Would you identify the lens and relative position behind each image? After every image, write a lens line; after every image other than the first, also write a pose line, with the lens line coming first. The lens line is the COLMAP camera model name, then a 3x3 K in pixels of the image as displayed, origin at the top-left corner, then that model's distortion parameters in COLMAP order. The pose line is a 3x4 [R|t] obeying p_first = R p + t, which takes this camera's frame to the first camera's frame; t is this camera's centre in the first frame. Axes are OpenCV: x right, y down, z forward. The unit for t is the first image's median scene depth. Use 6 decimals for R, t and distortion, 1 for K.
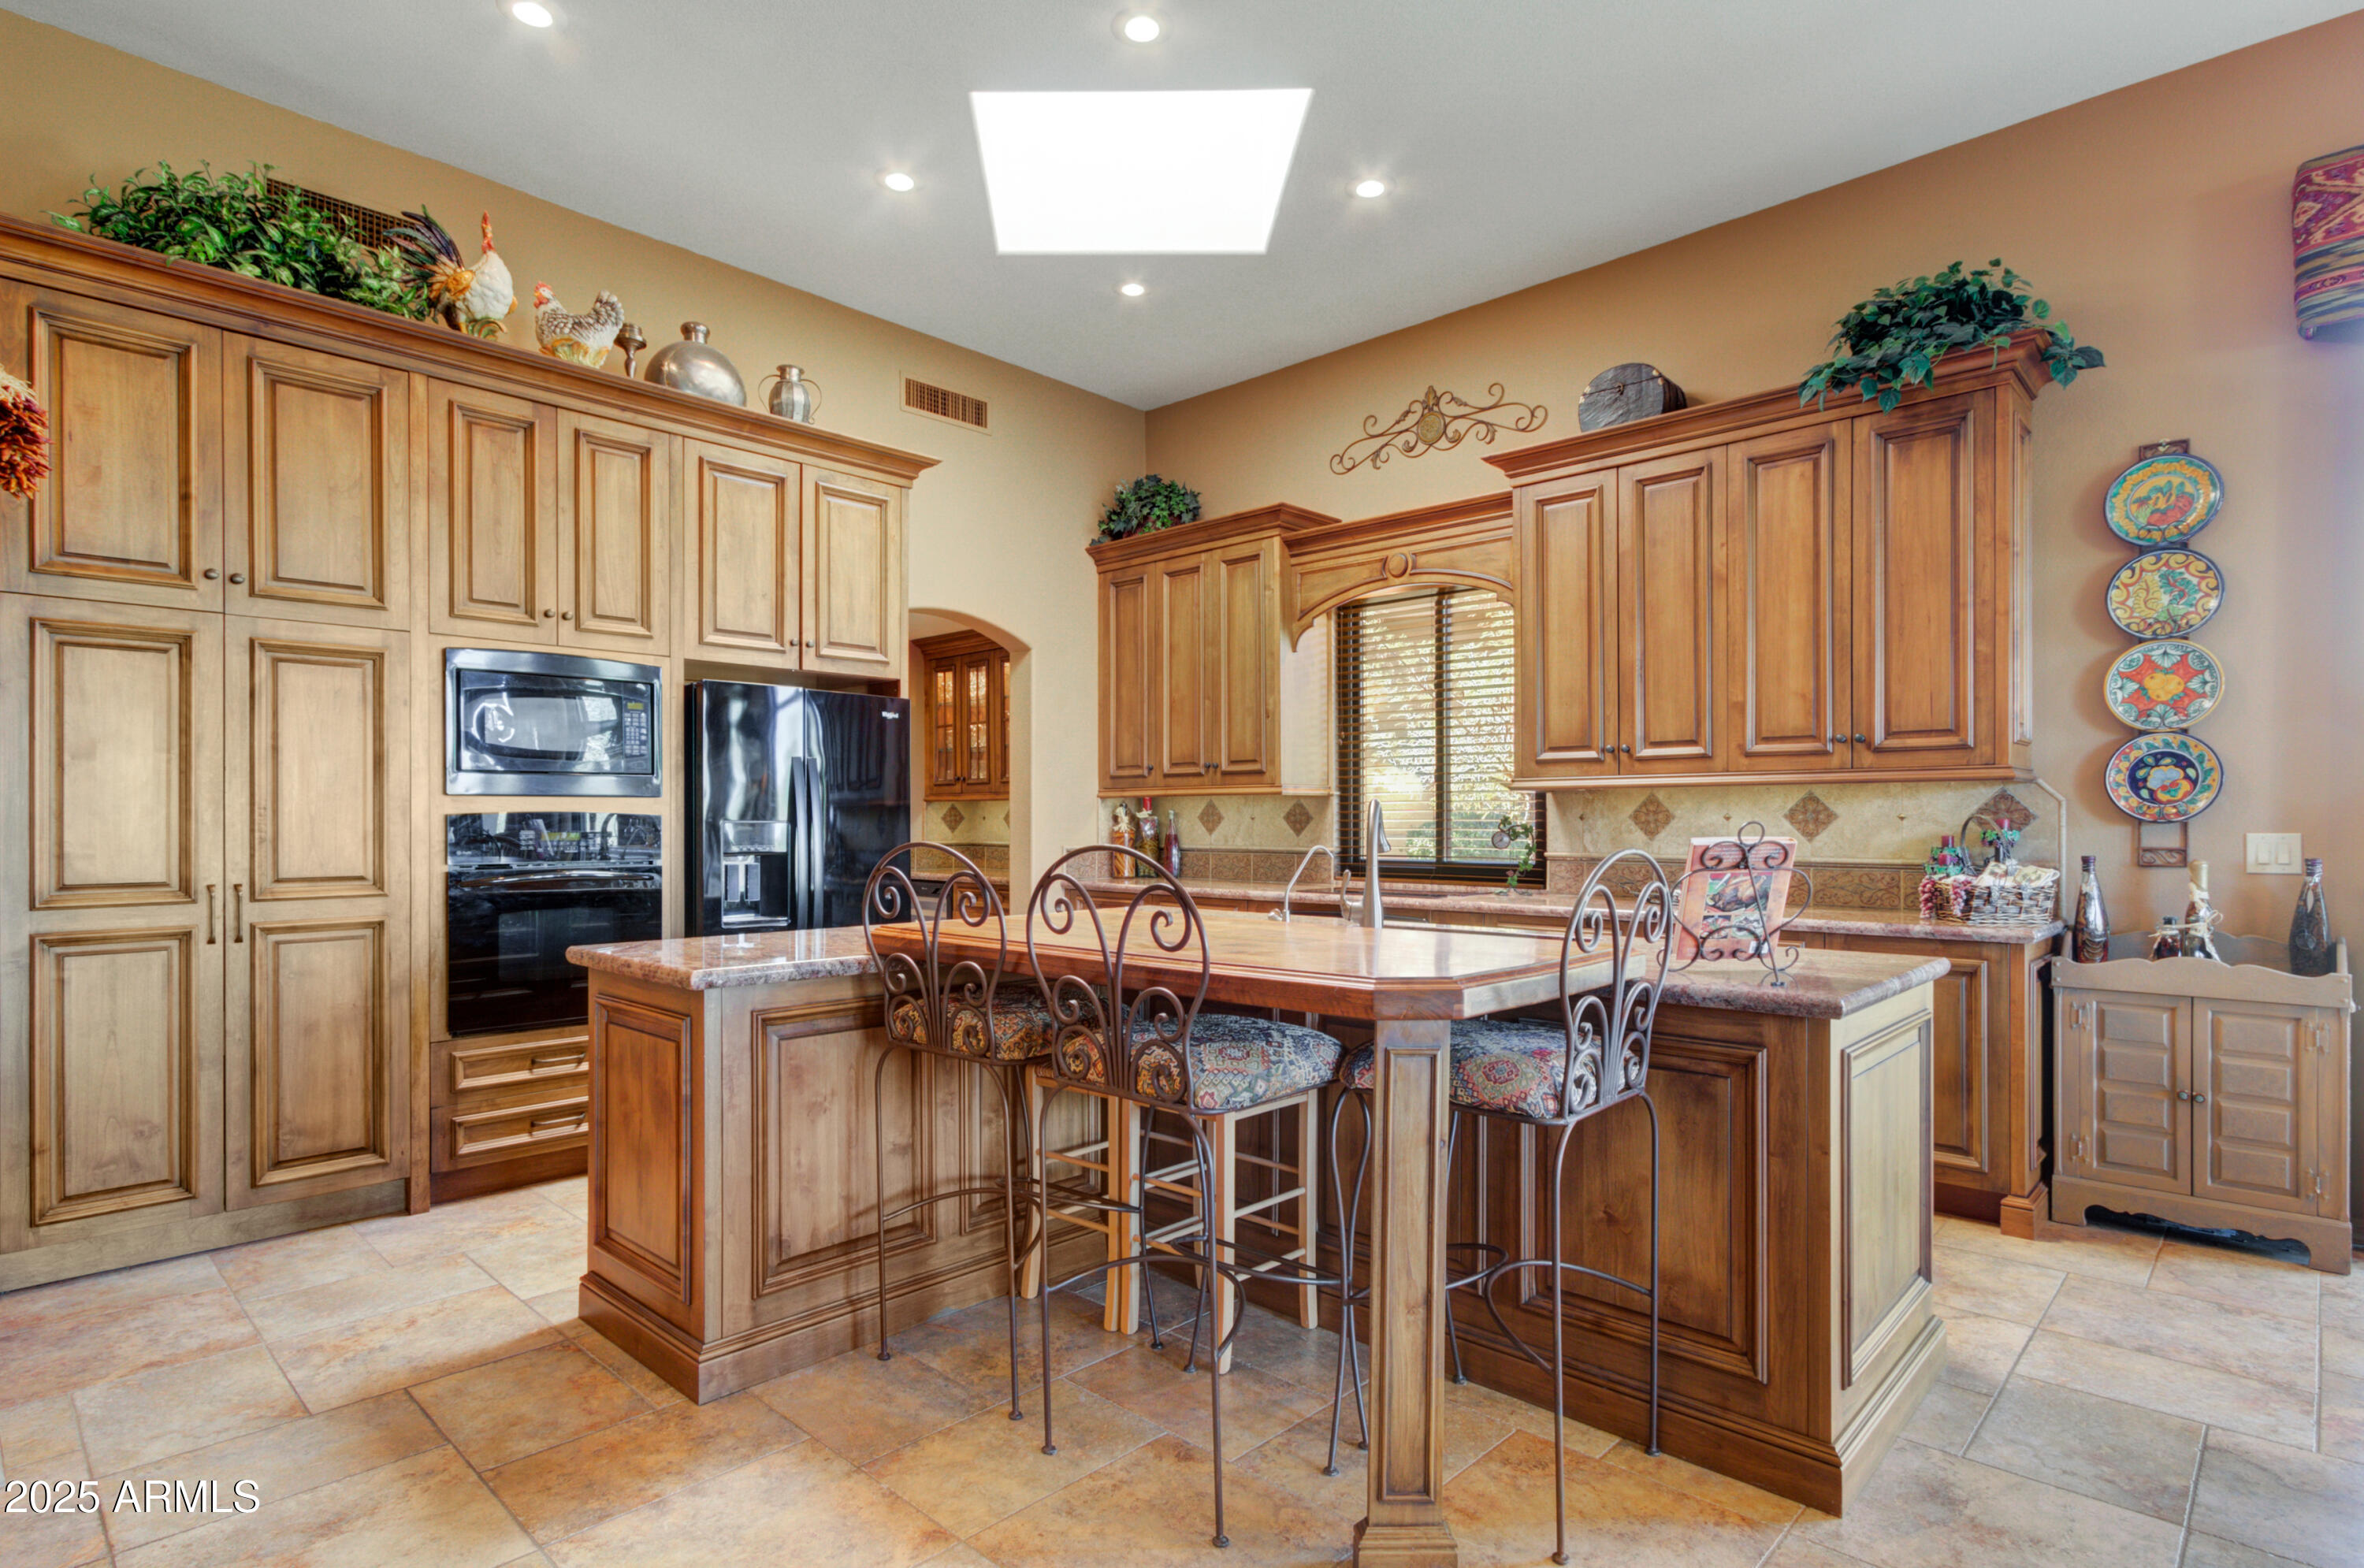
lens RADIAL K [[1212.5, 0, 1182.0], [0, 1212.5, 784.0], [0, 0, 1]] dist [-0.004324, 0.000015]
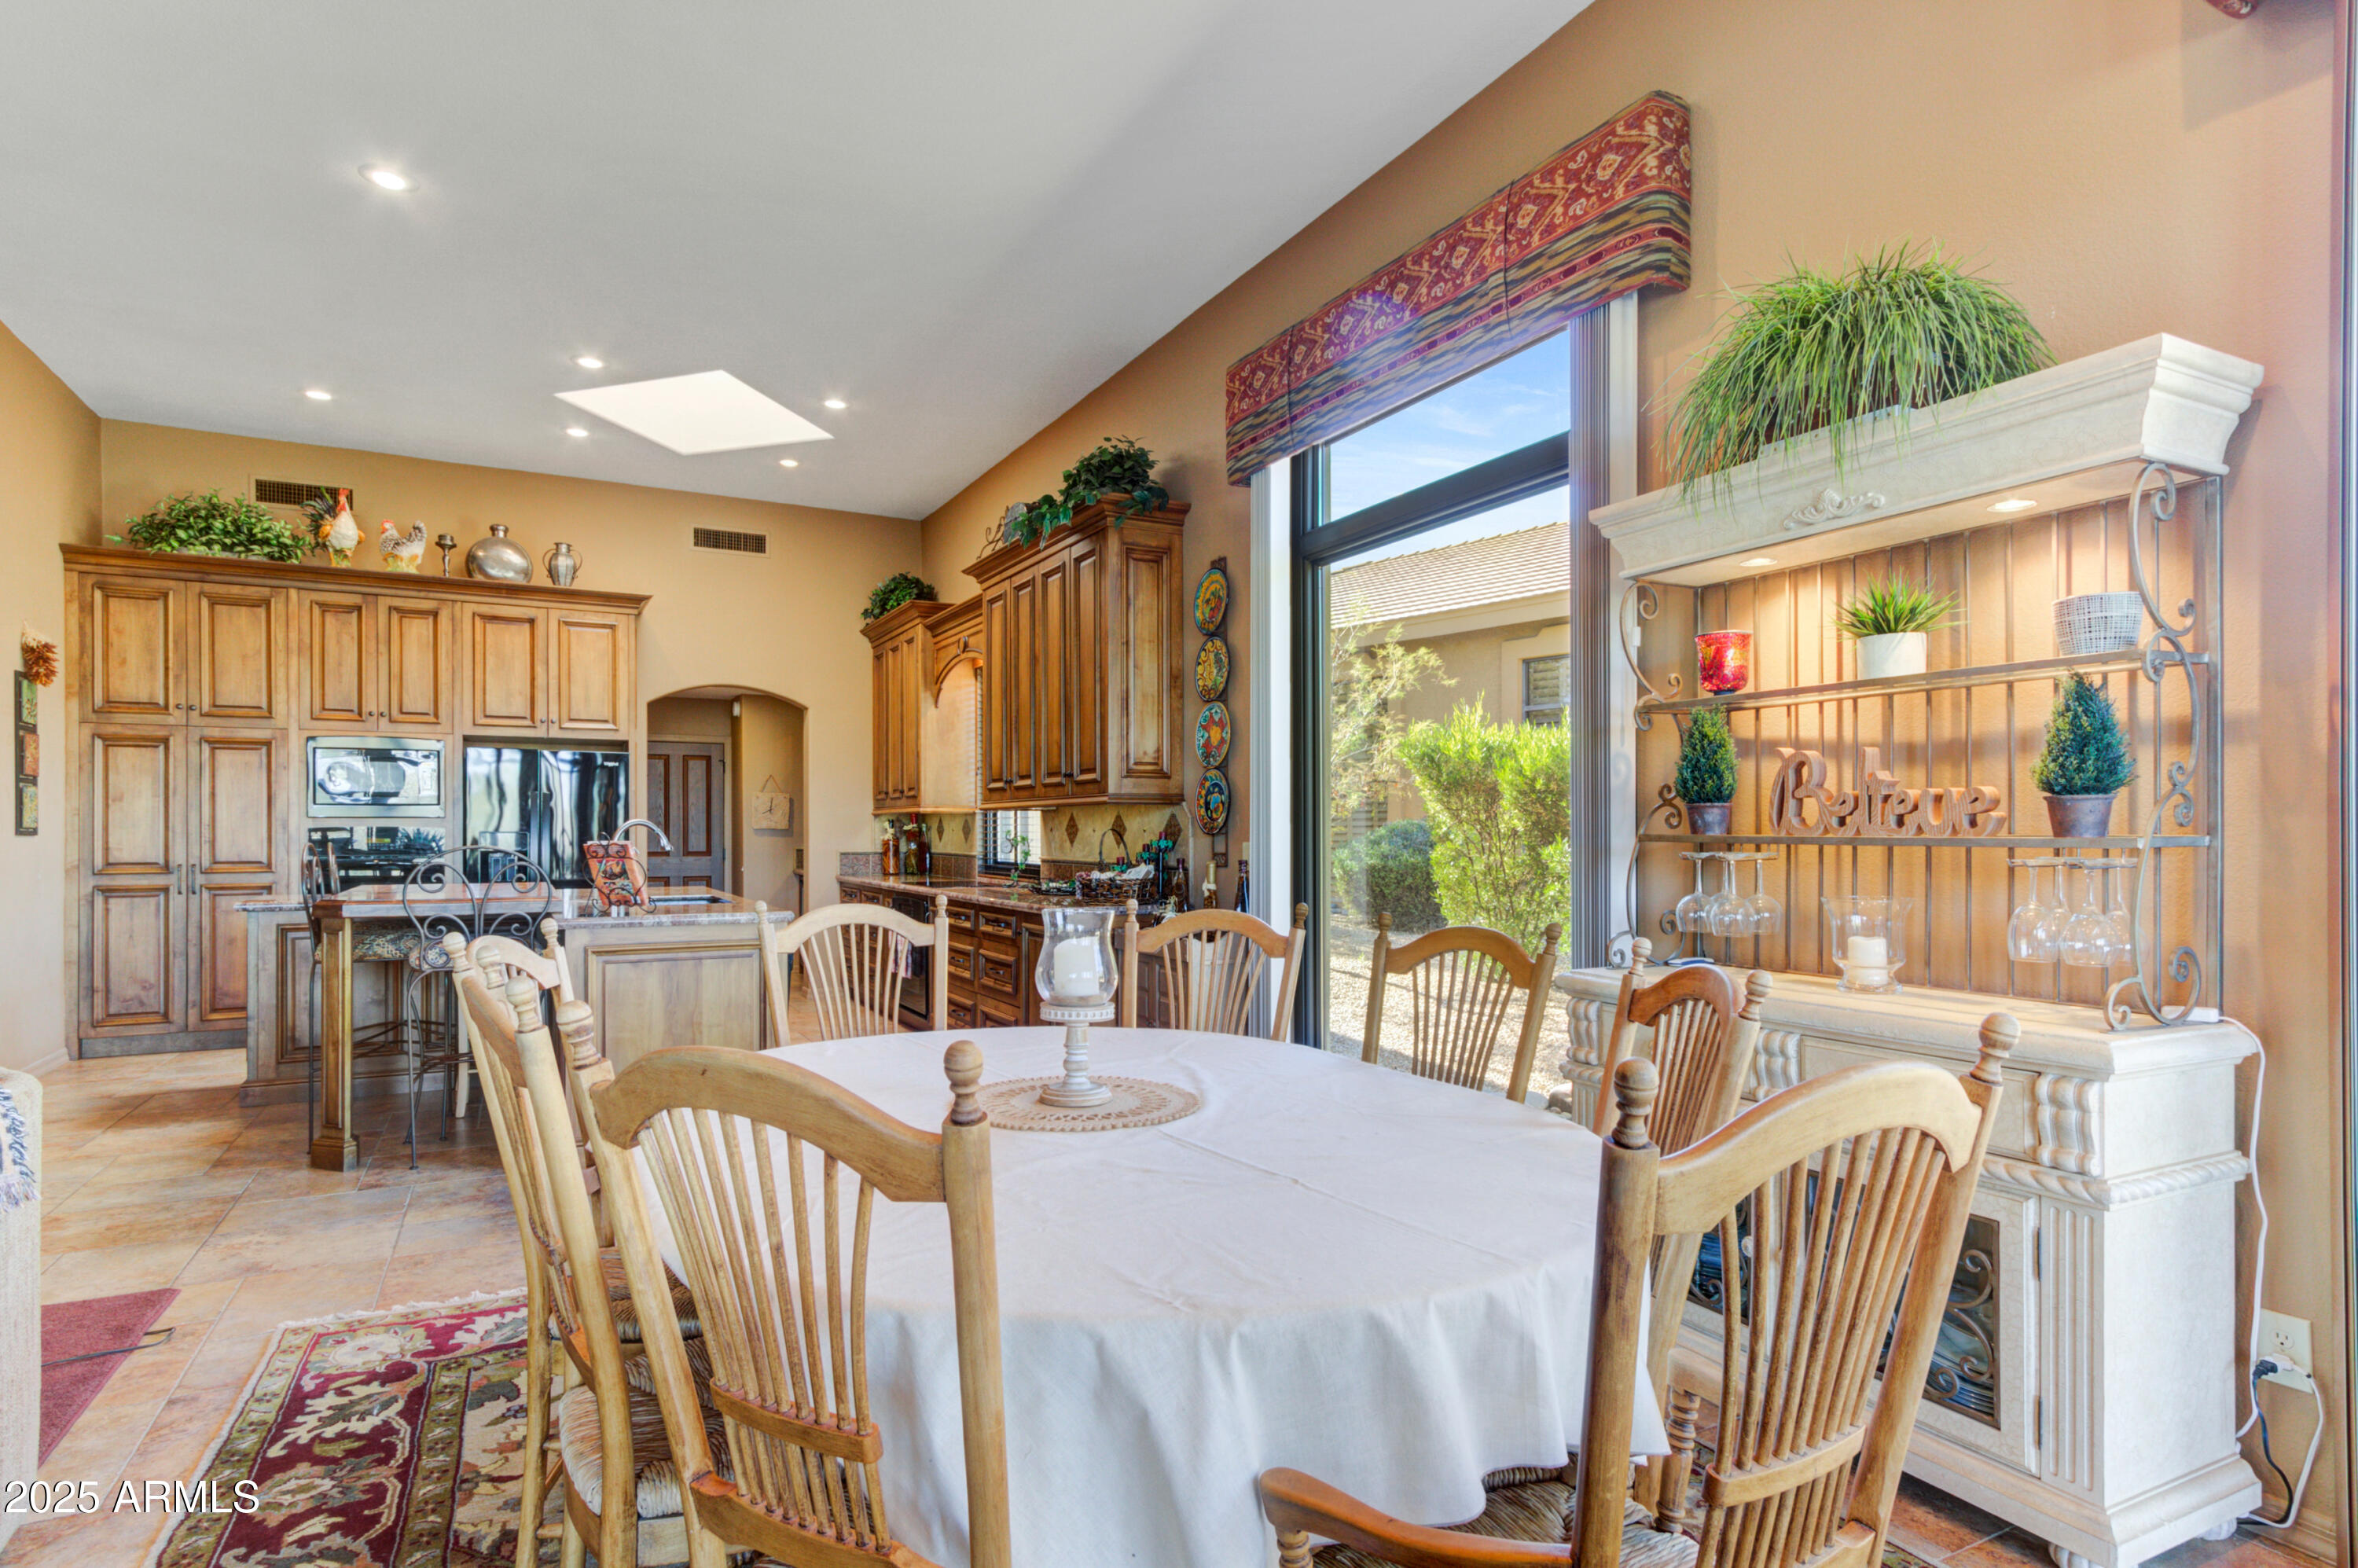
lens RADIAL K [[1249.8, 0, 1179.0], [0, 1249.8, 784.0], [0, 0, 1]] dist [0.003381, 0.000404]
pose [[0.948281, -0.011559, -0.317221, 1.254673], [0.009039, 0.999915, -0.009416, -0.012025], [0.317303, 0.006062, 0.948305, -0.377389]]
